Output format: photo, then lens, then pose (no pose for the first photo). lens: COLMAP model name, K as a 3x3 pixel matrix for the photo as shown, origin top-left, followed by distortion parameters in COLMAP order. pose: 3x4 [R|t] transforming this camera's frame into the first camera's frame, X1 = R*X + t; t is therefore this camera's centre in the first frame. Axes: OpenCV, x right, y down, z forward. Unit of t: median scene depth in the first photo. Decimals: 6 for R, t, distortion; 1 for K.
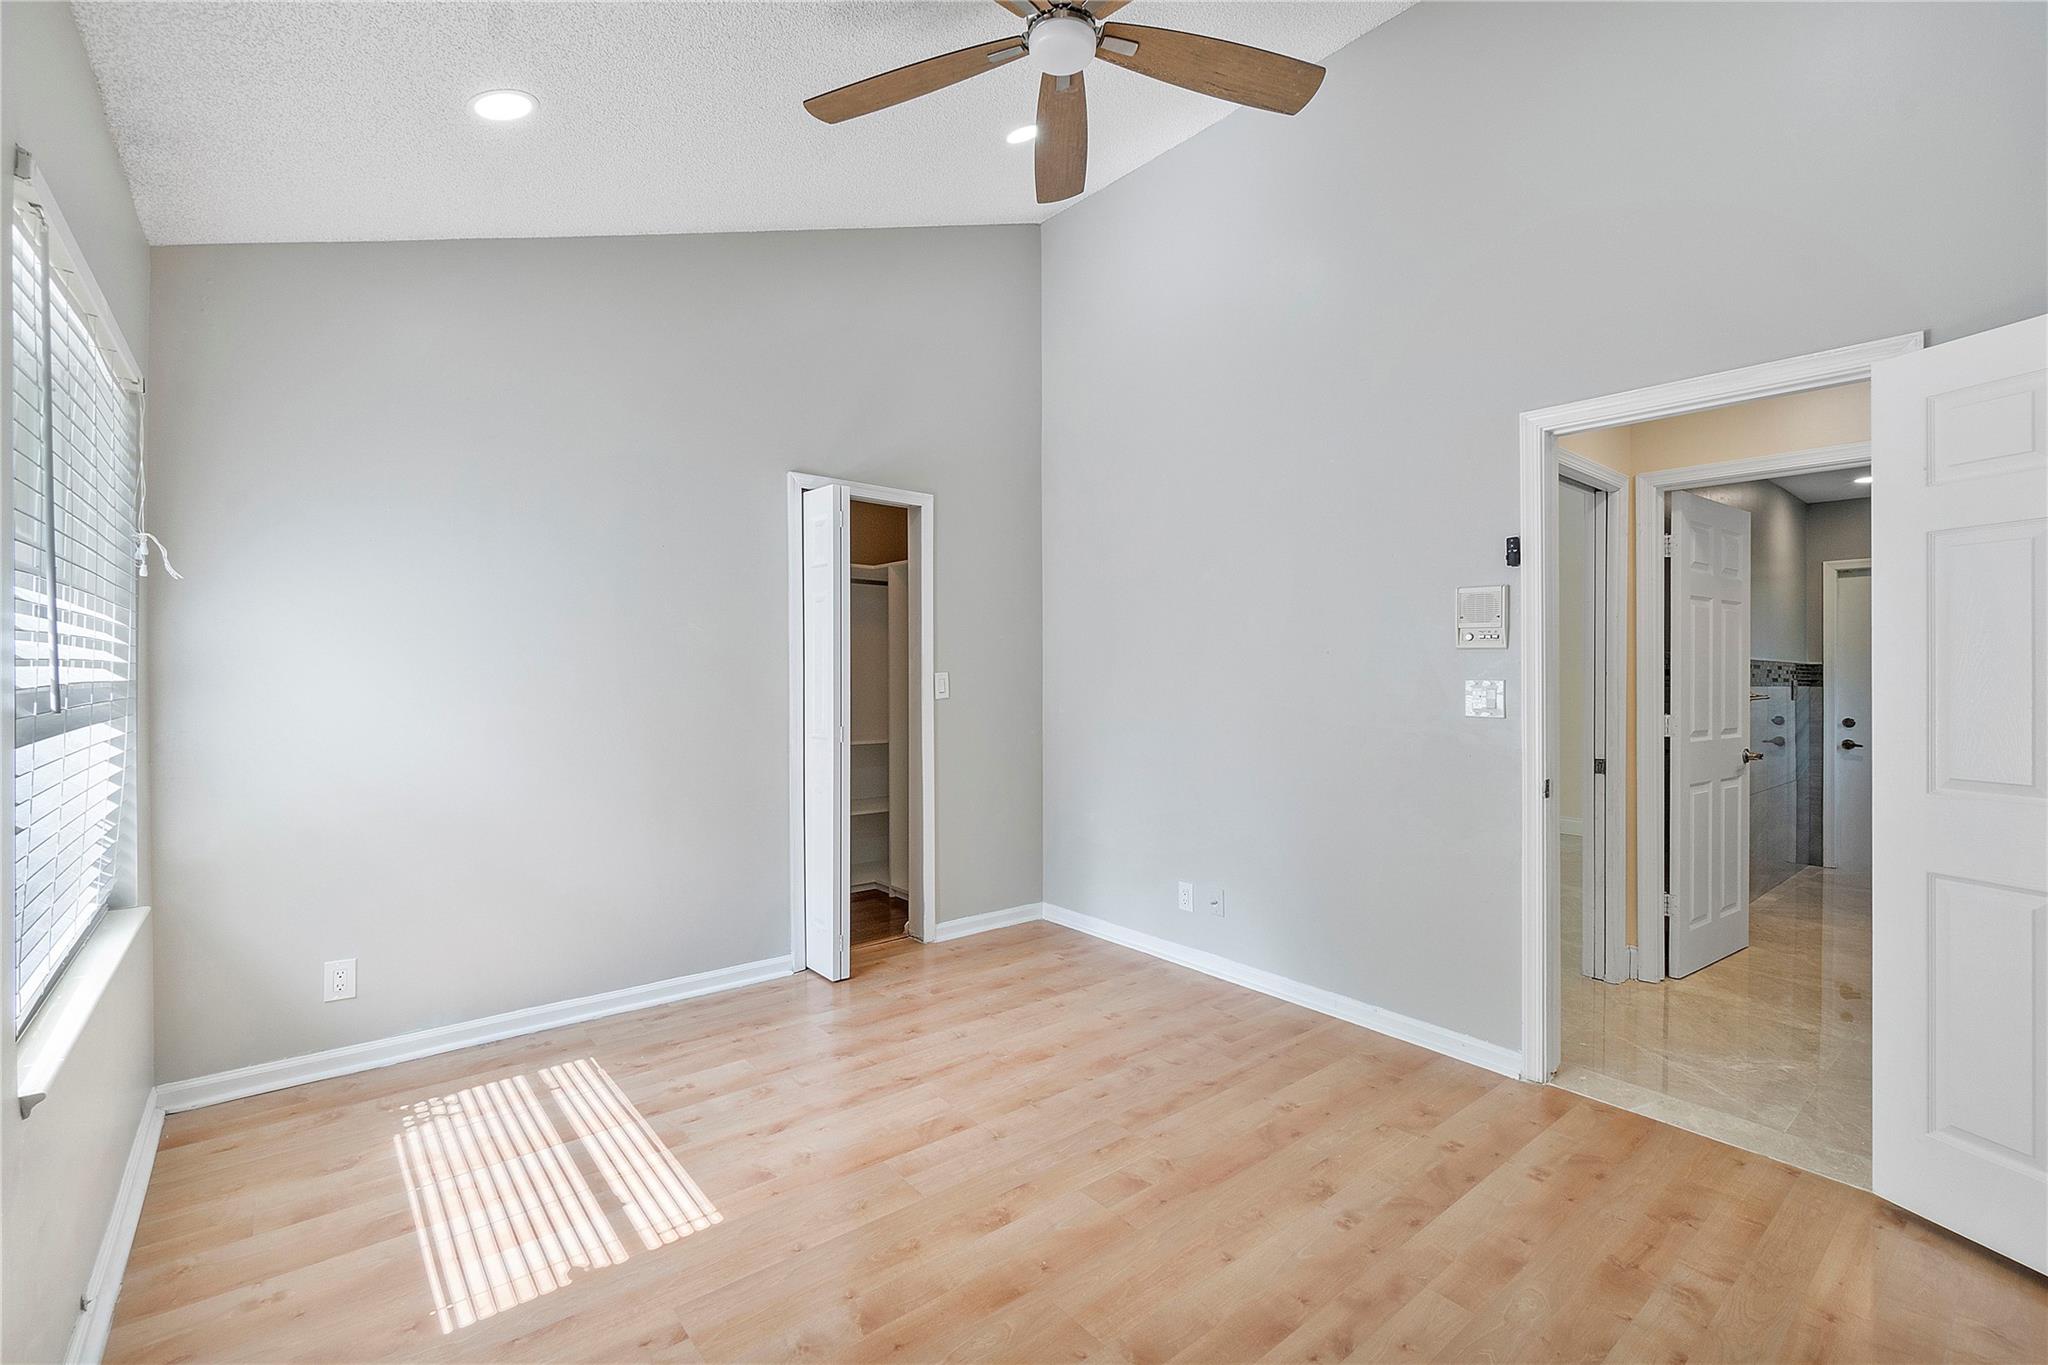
lens RADIAL K [[881.3, 0, 1013.4], [0, 881.3, 684.2], [0, 0, 1]] dist [0.000262, 0.000268]
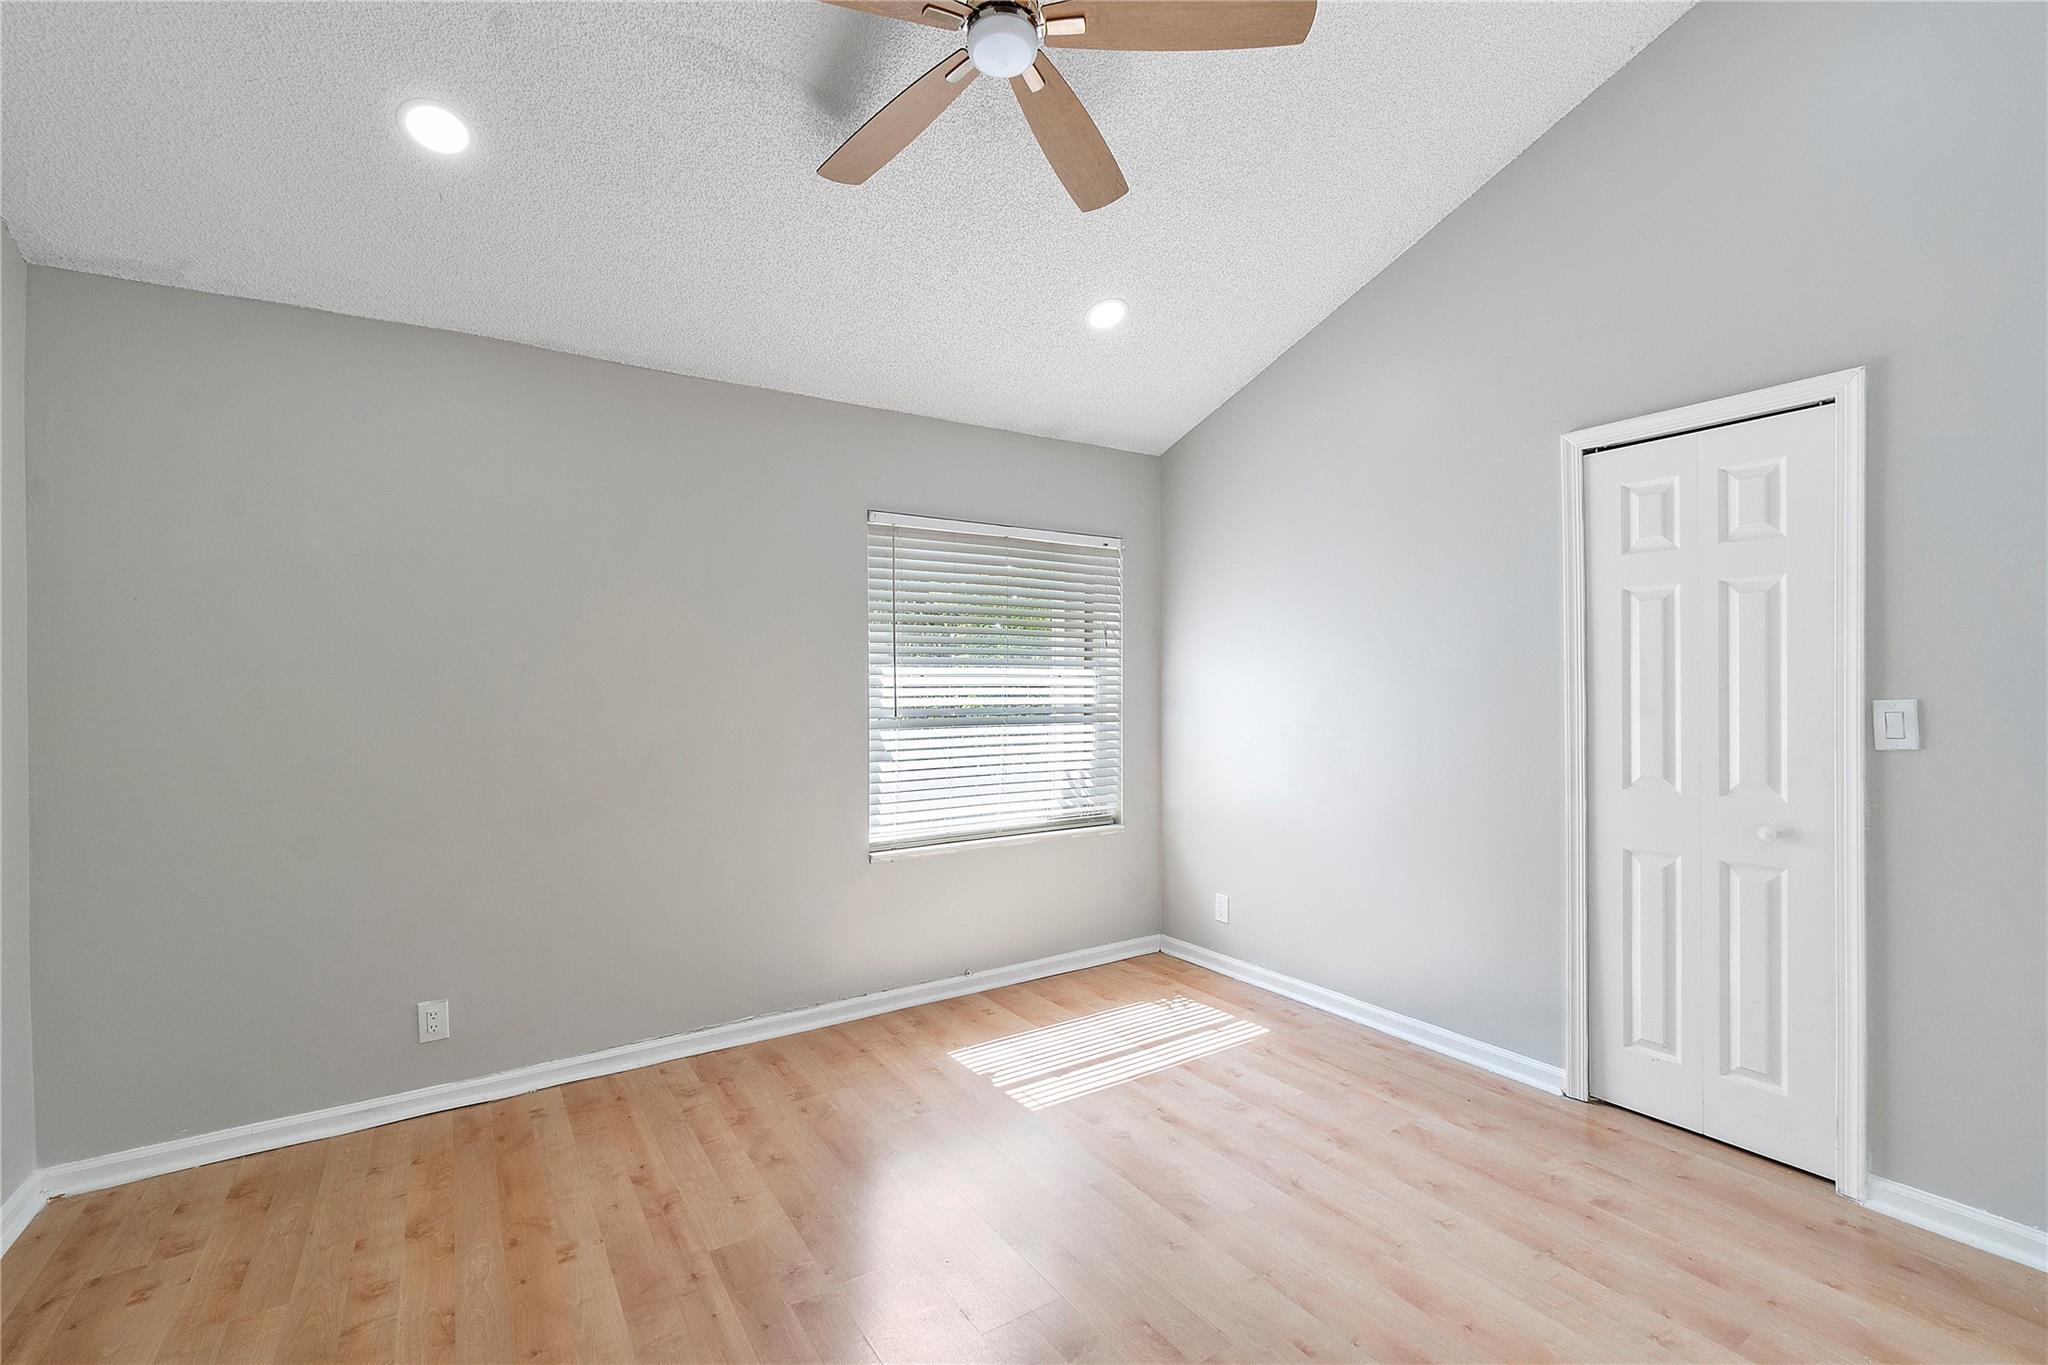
lens RADIAL K [[881.3, 0, 1013.4], [0, 881.3, 684.2], [0, 0, 1]] dist [0.000262, 0.000268]
pose [[-0.104948, -0.013809, -0.994382, 0.769332], [-0.007633, 0.999885, -0.013079, -0.016037], [0.994448, 0.006218, -0.105041, 0.839580]]
